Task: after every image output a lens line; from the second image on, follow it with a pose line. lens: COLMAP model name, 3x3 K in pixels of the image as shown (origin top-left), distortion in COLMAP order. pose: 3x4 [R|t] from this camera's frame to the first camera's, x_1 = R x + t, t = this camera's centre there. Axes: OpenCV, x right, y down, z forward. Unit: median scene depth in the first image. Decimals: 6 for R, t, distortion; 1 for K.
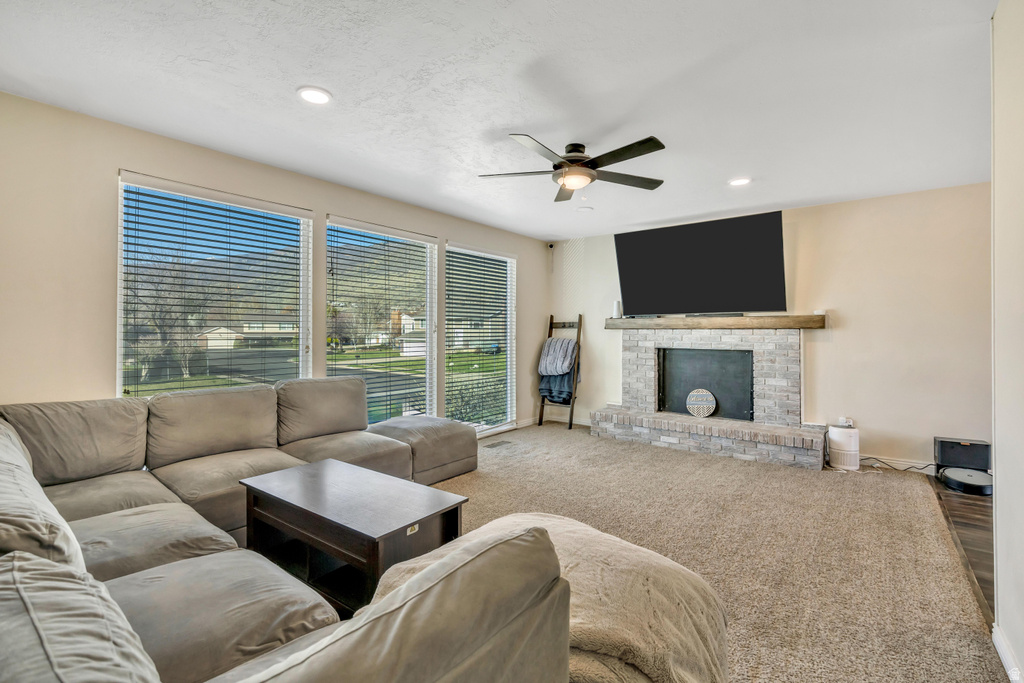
lens RADIAL K [[450.5, 0, 512.6], [0, 450.5, 349.8], [0, 0, 1]] dist [-0.012761, -0.001084]
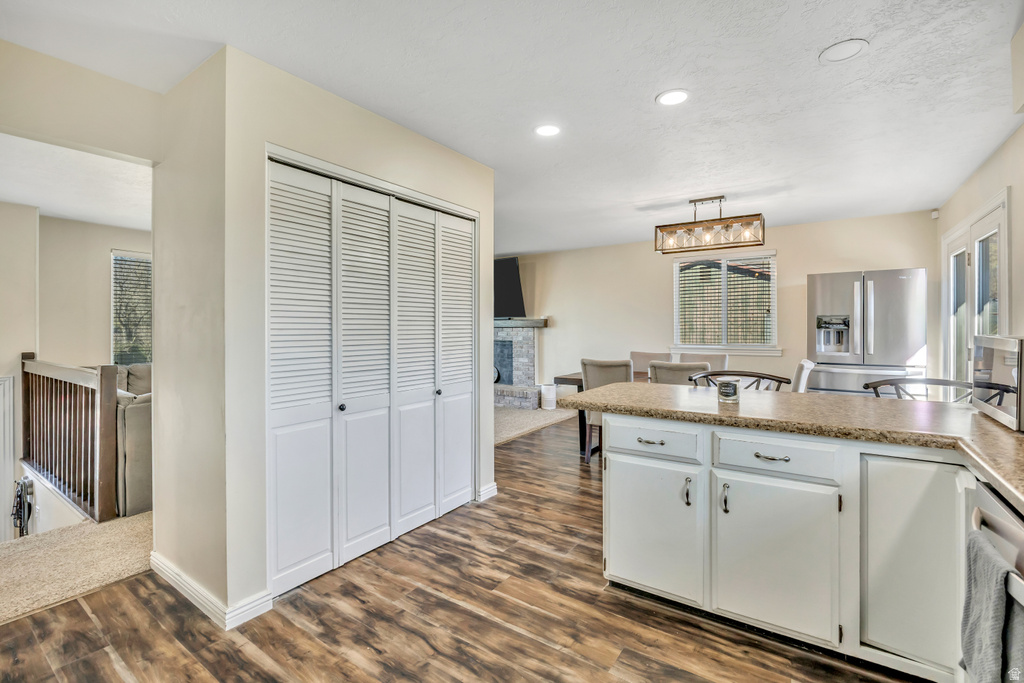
lens RADIAL K [[450.5, 0, 521.0], [0, 450.5, 351.0], [0, 0, 1]] dist [-0.012761, -0.001084]
pose [[0.998128, -0.005824, 0.060878, 0.490635], [0.005180, 0.999929, 0.010730, 0.021667], [-0.060936, -0.010395, 0.998088, -0.660018]]
